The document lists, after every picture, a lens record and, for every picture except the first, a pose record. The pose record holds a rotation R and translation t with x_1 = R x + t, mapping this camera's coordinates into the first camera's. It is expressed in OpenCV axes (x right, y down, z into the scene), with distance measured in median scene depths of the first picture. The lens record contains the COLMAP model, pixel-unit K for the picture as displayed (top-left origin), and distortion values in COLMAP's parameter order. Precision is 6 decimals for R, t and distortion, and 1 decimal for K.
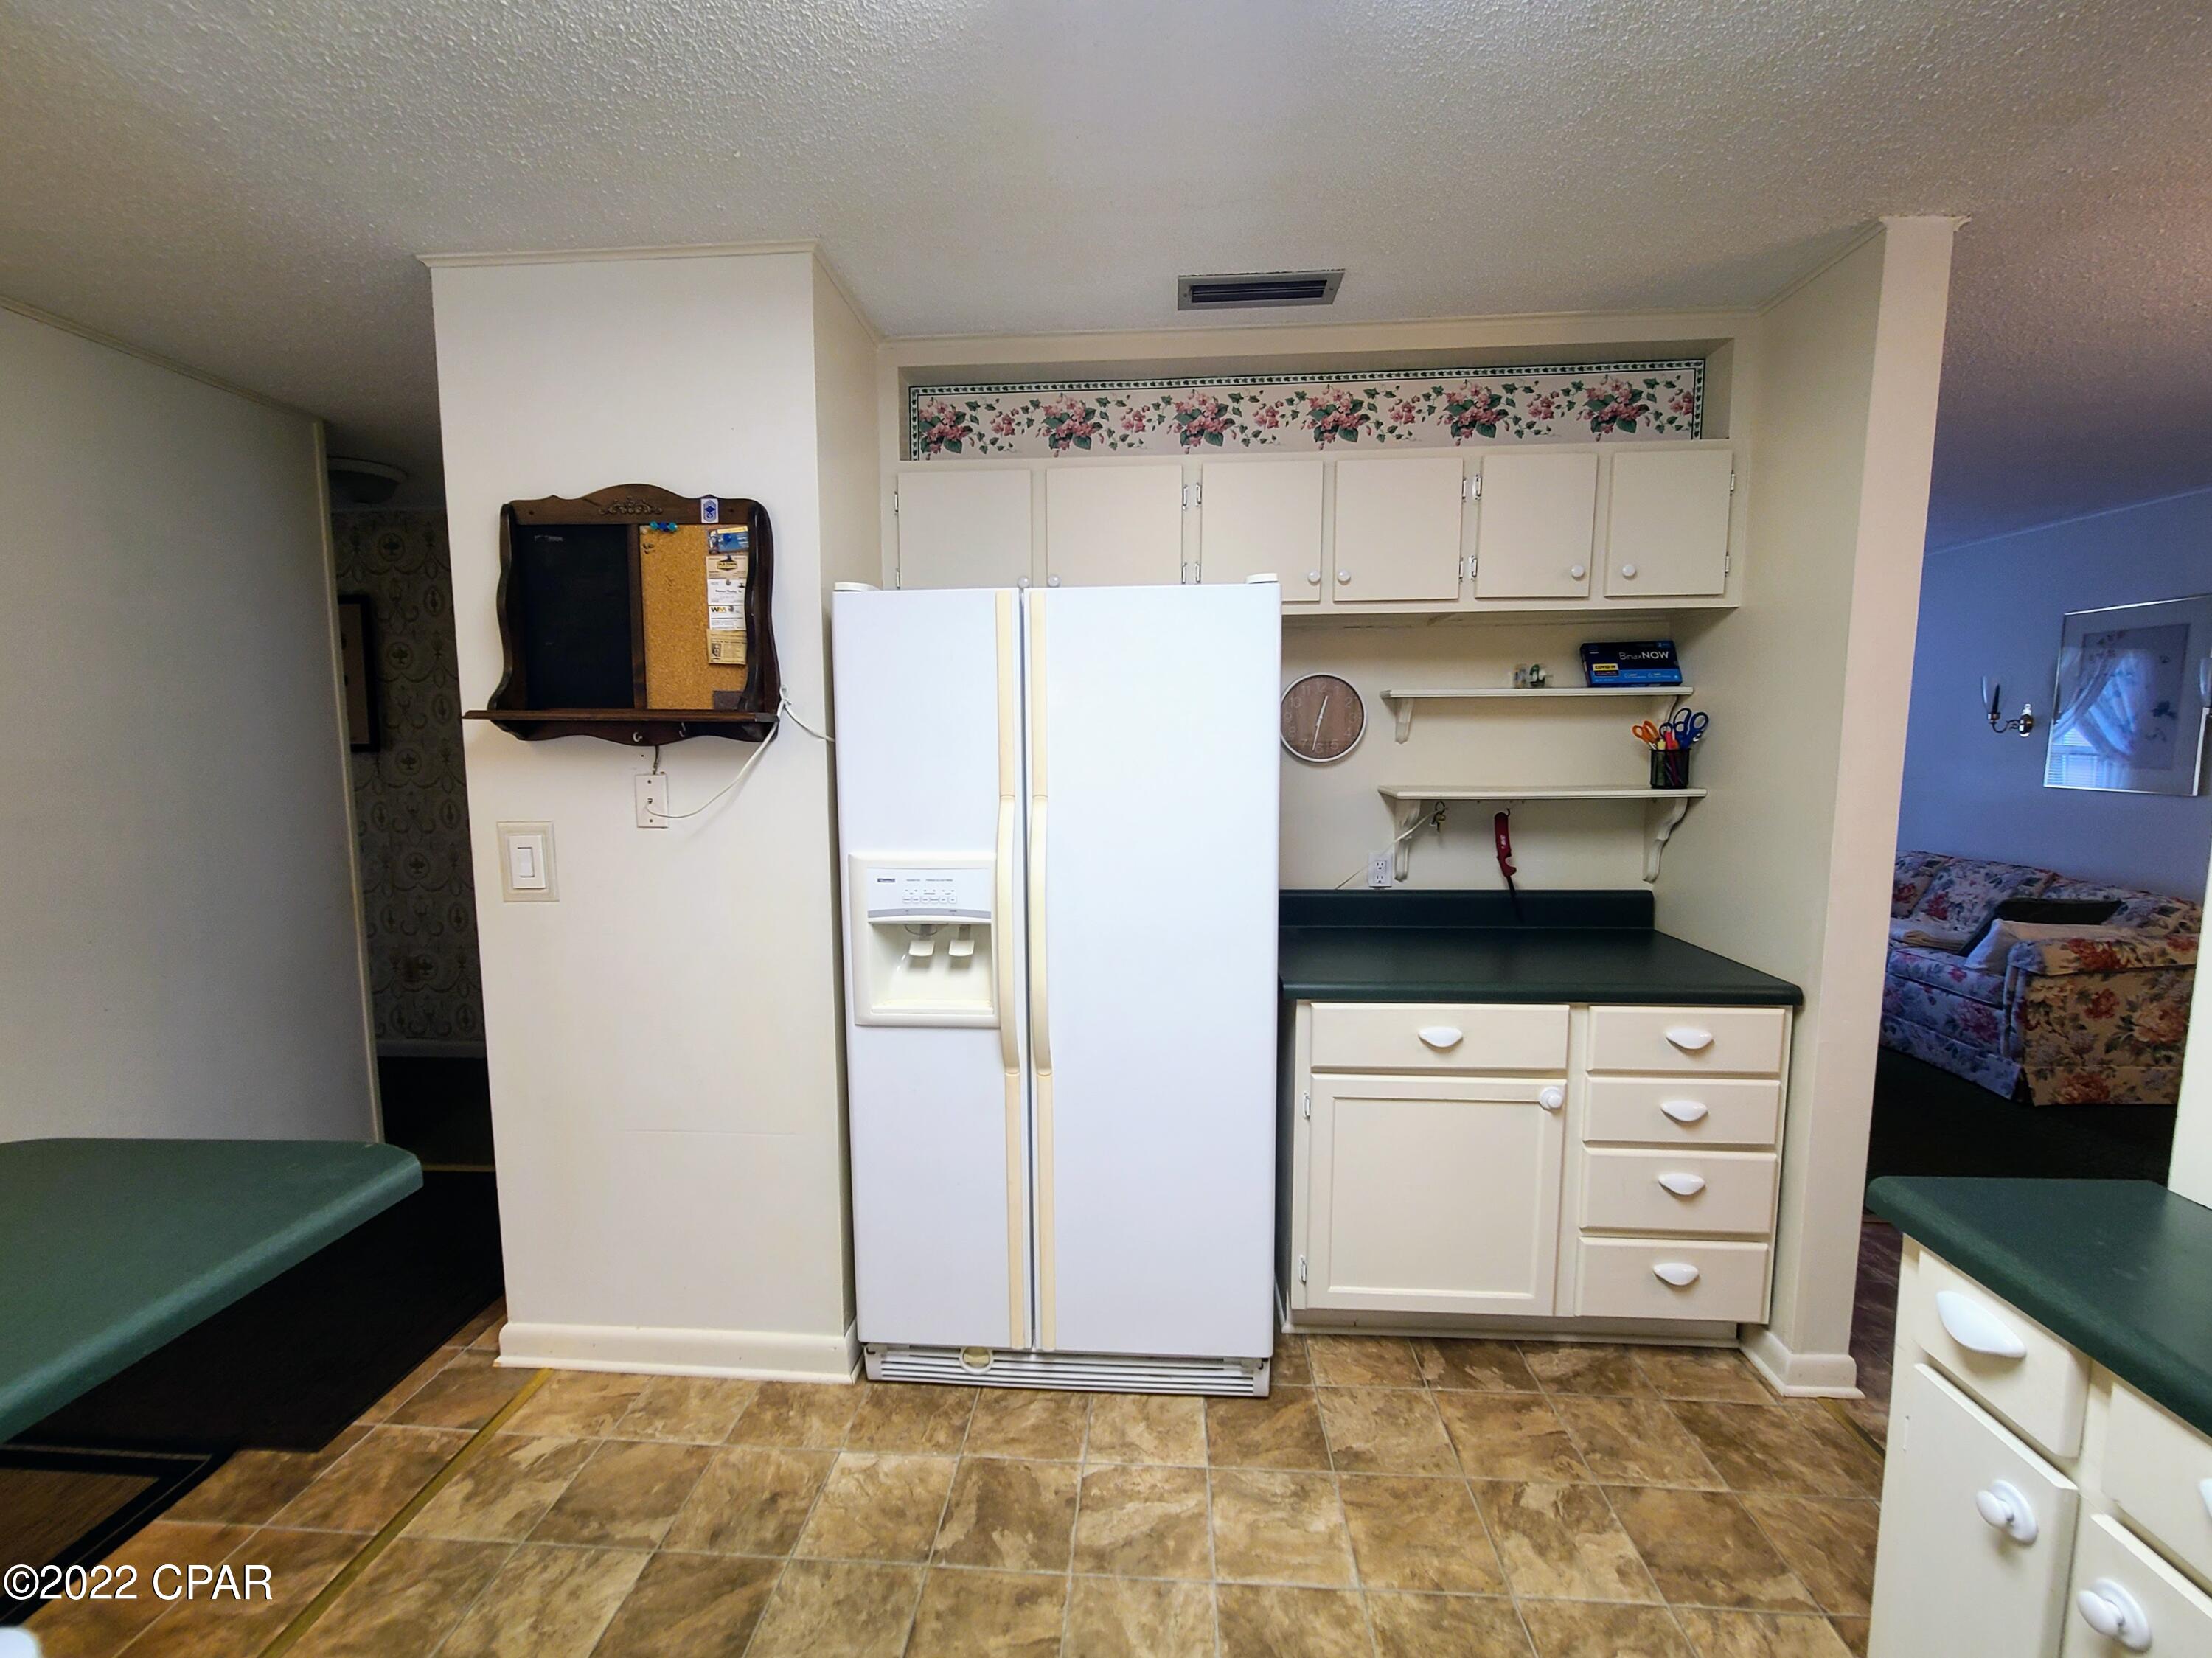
lens RADIAL K [[909.0, 0, 1103.0], [0, 909.0, 834.5], [0, 0, 1]] dist [-0.001448, -0.000120]
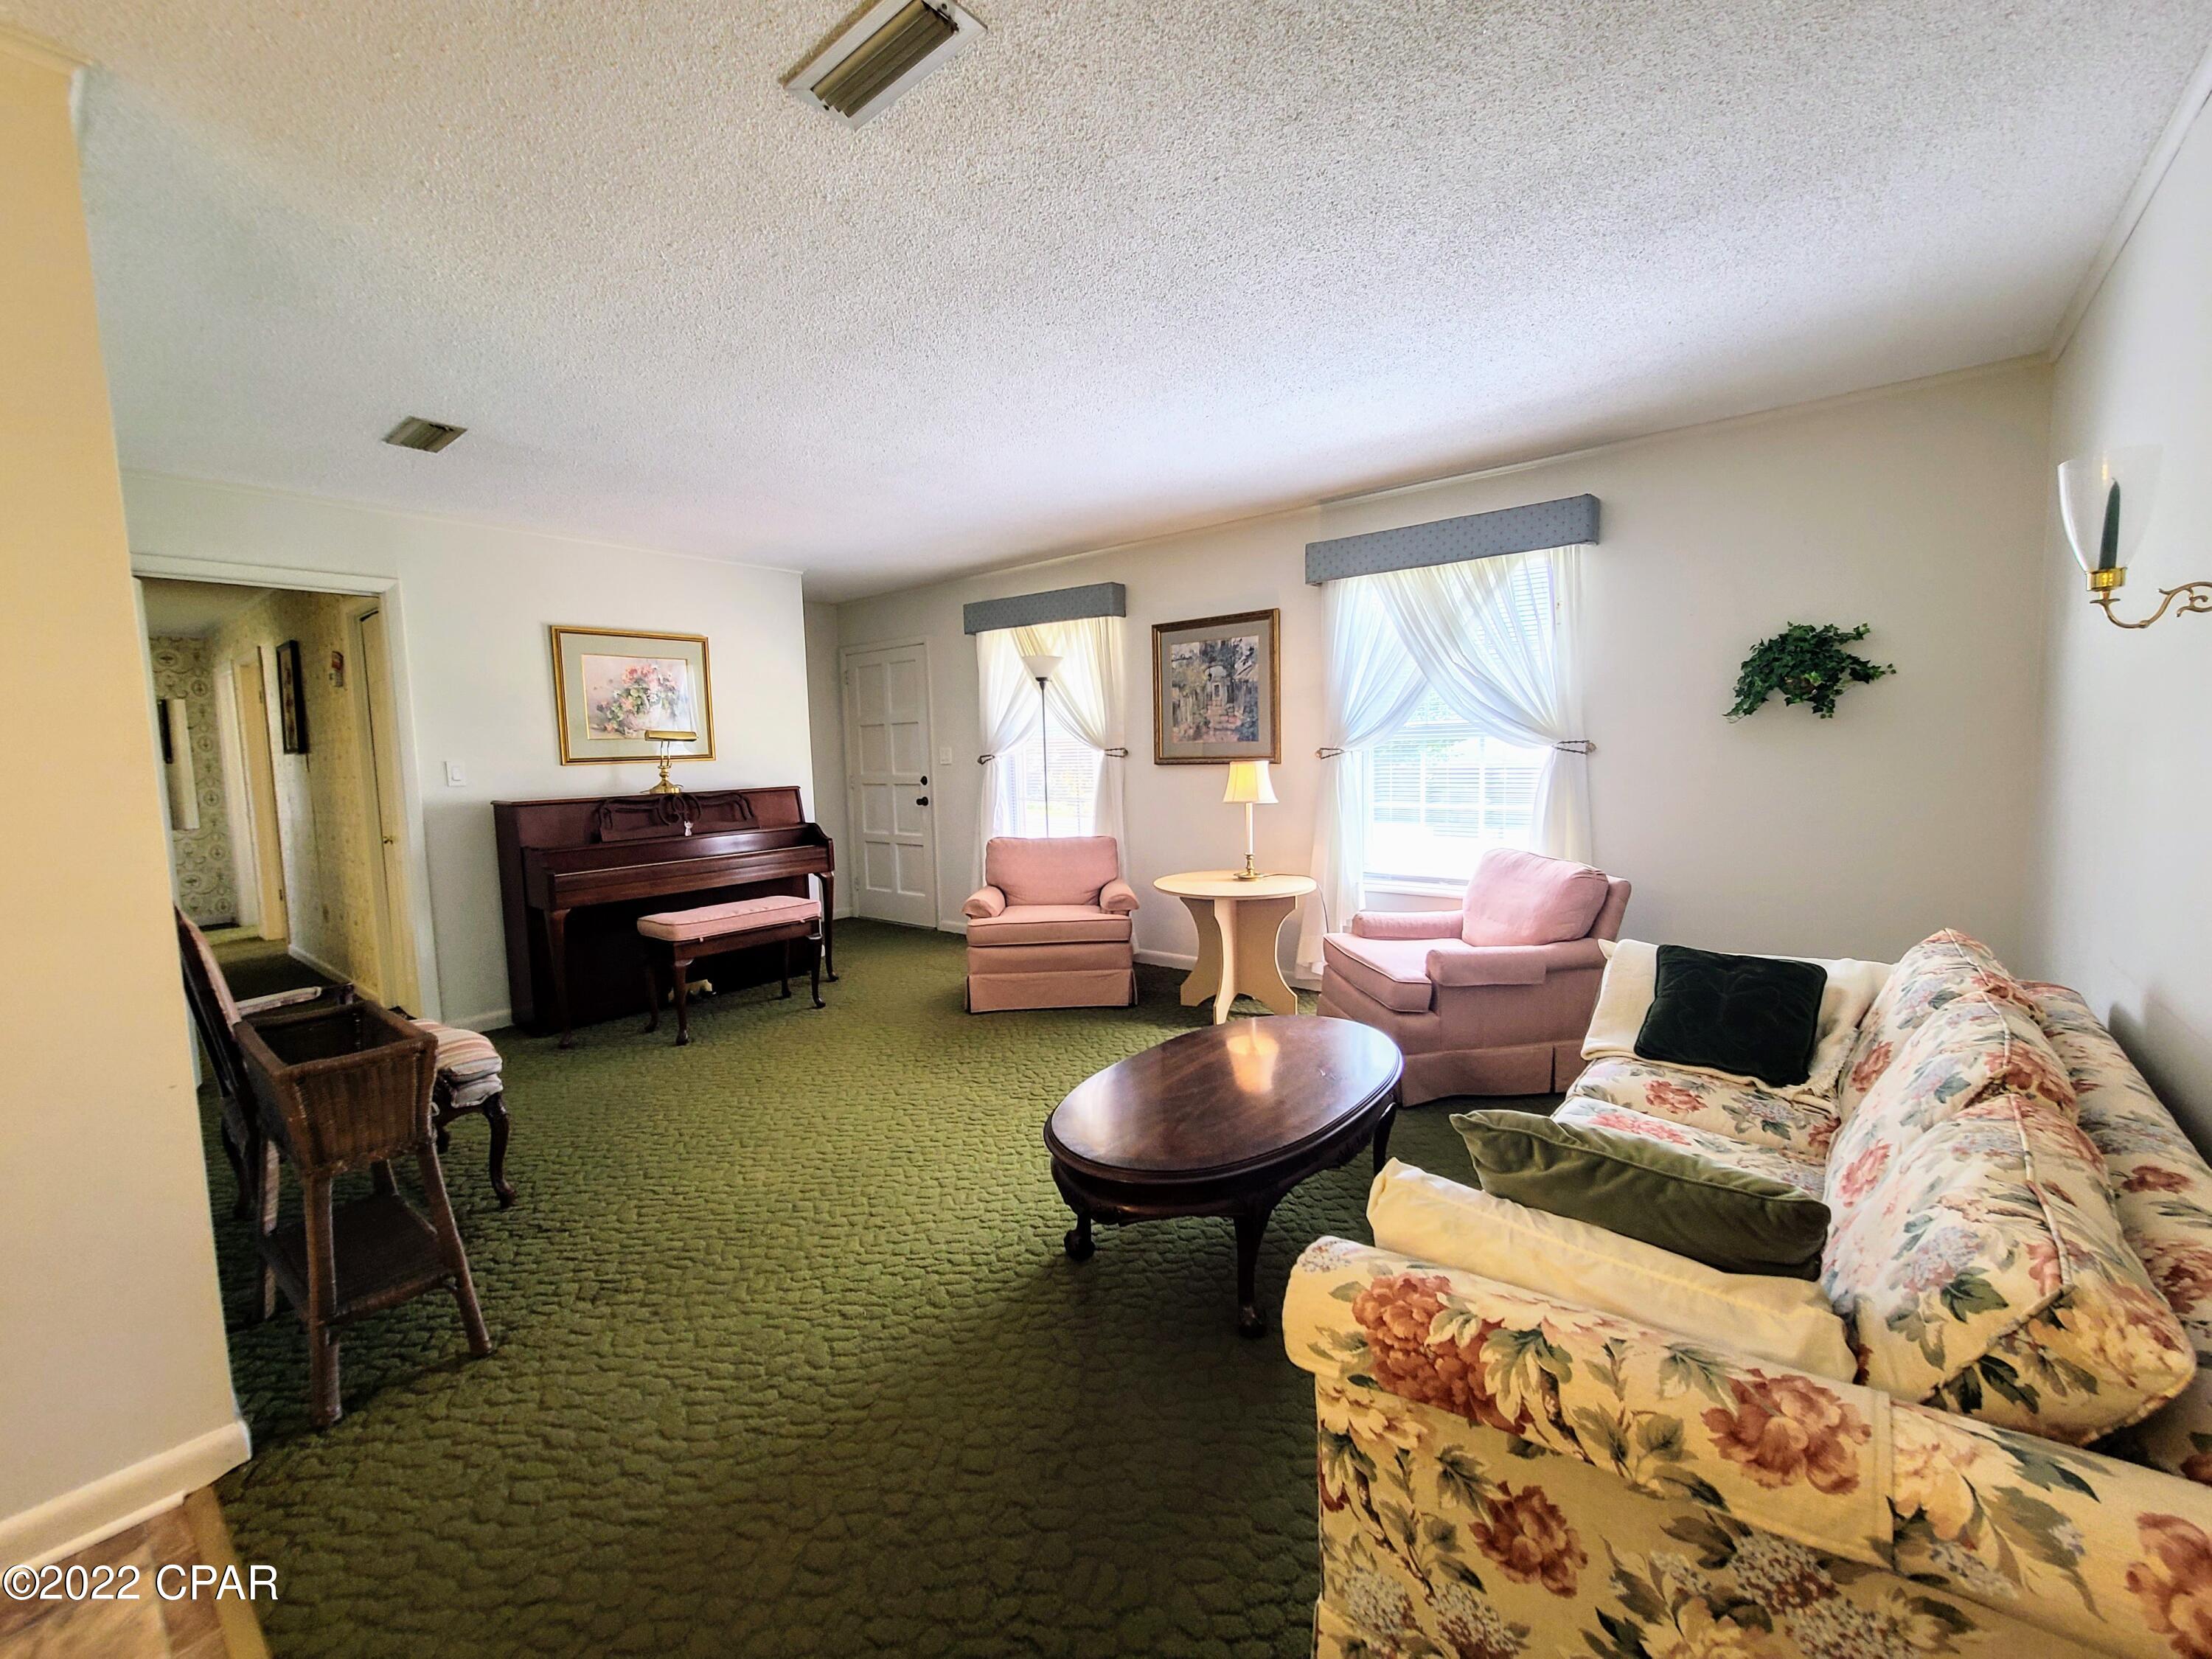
lens RADIAL K [[909.1, 0, 1103.0], [0, 909.1, 835.0], [0, 0, 1]] dist [-0.001448, -0.000120]
pose [[0.815757, 0.038500, -0.577112, 1.115505], [-0.040215, 0.999143, 0.009810, -0.032529], [0.576996, 0.015205, 0.816606, 0.660807]]
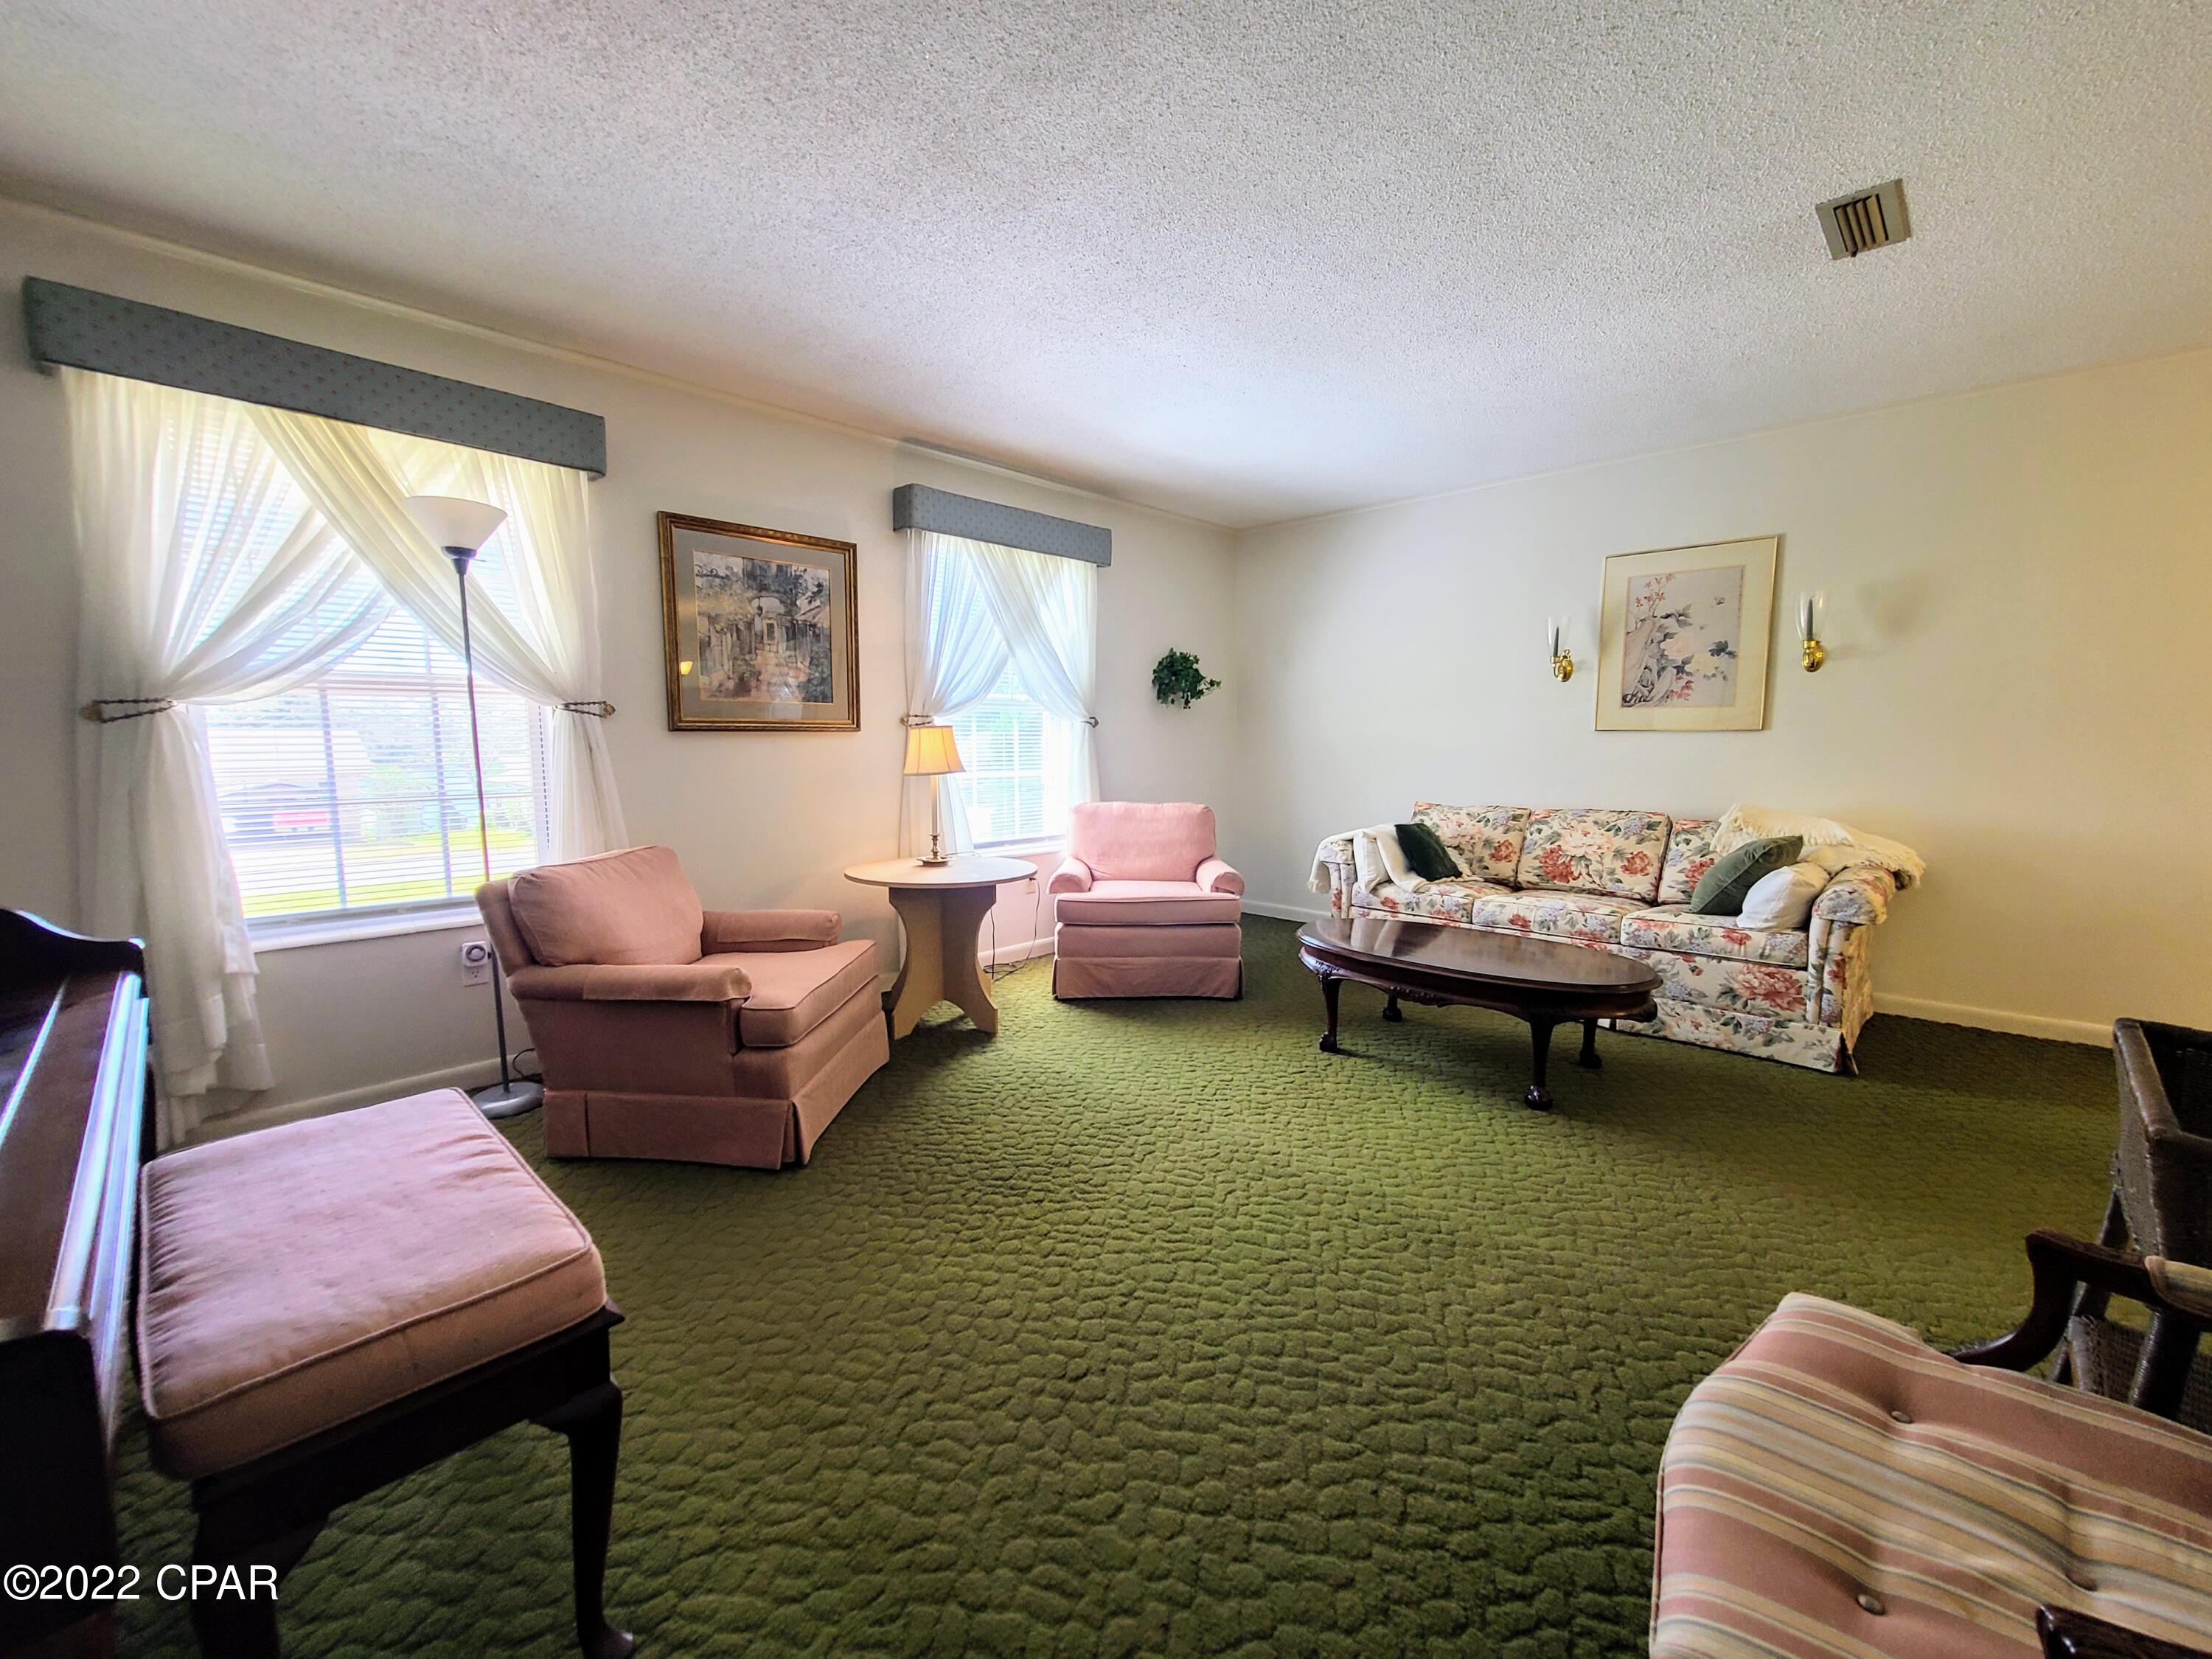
lens RADIAL K [[909.1, 0, 1103.0], [0, 909.1, 835.0], [0, 0, 1]] dist [-0.001448, -0.000120]
pose [[0.646277, -0.078434, 0.759062, -0.096925], [0.081966, 0.996084, 0.033139, -0.020636], [-0.758688, 0.040801, 0.650175, 0.949894]]
